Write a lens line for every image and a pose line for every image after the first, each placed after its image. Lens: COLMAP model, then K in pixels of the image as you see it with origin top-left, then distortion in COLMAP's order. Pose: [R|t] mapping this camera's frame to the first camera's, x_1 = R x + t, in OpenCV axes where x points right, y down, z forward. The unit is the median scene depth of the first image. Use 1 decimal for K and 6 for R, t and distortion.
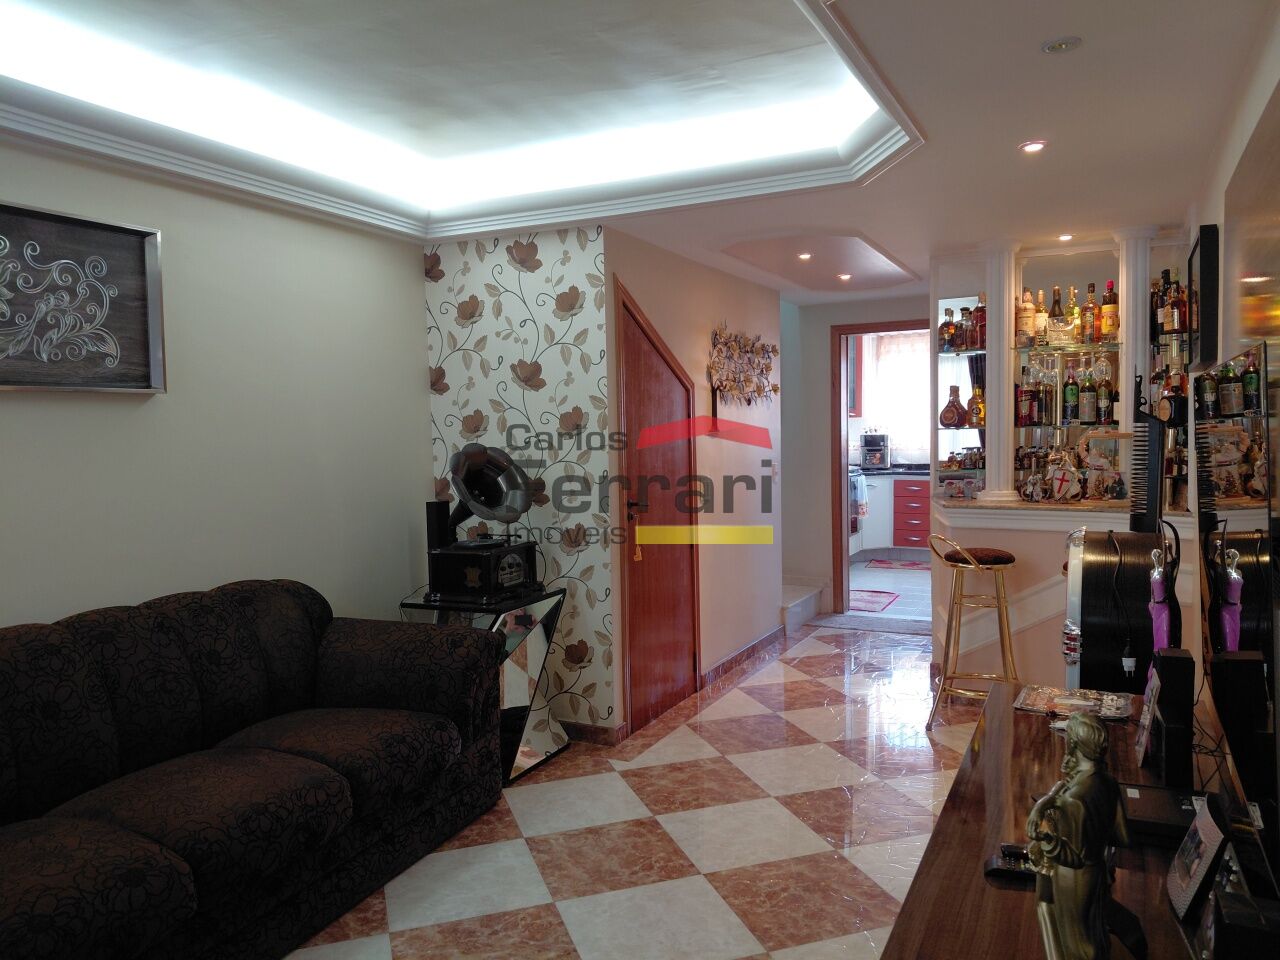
lens RADIAL K [[942.5, 0, 643.1], [0, 942.5, 474.9], [0, 0, 1]] dist [0.079273, -0.132859]
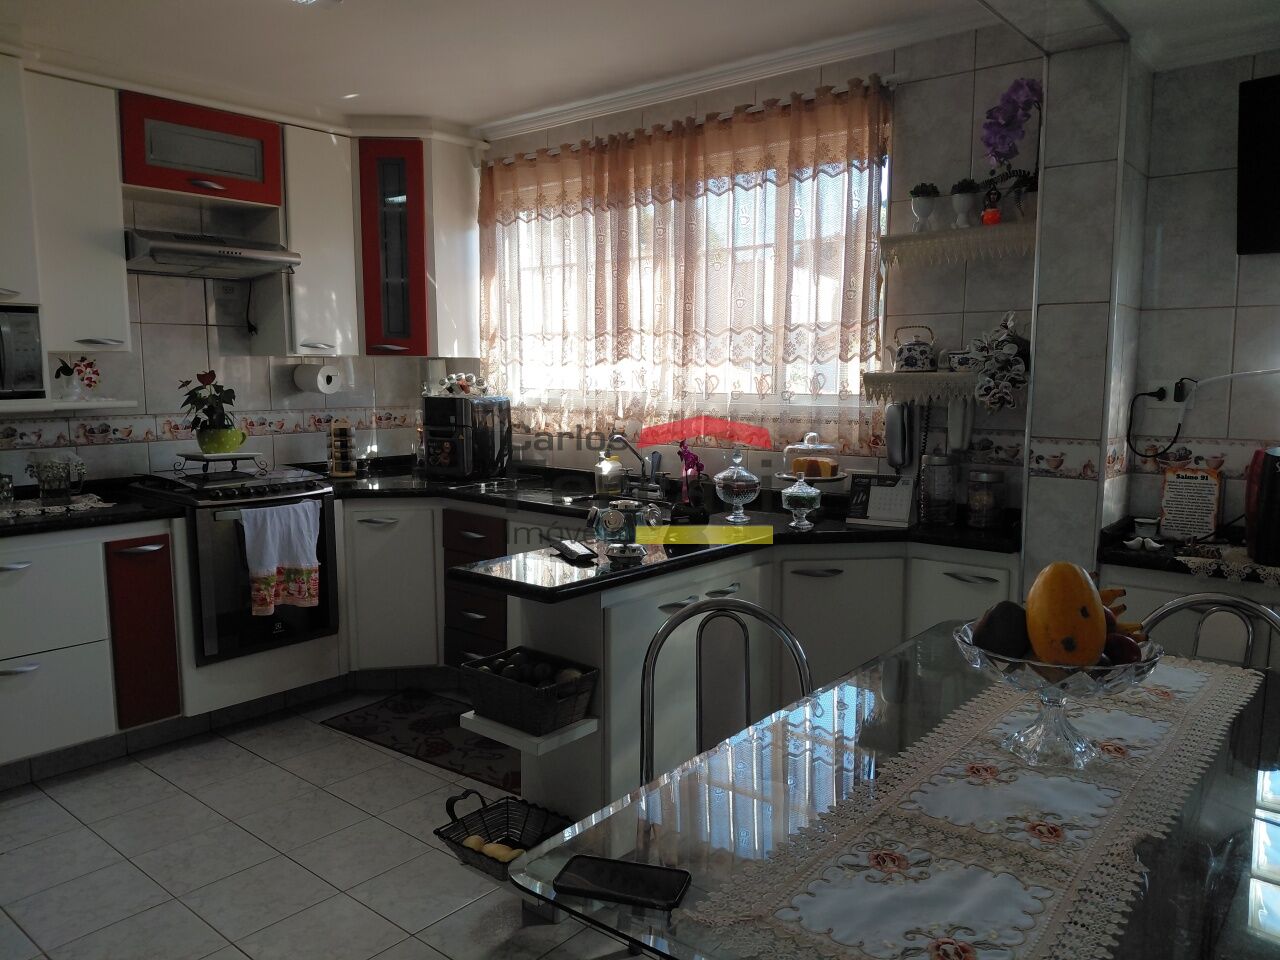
lens RADIAL K [[942.5, 0, 643.1], [0, 942.5, 474.9], [0, 0, 1]] dist [0.079273, -0.132859]
pose [[0.971885, 0.045921, -0.230936, 0.095109], [-0.030359, 0.997050, 0.070495, -0.008889], [0.233492, -0.061502, 0.970412, 0.131843]]
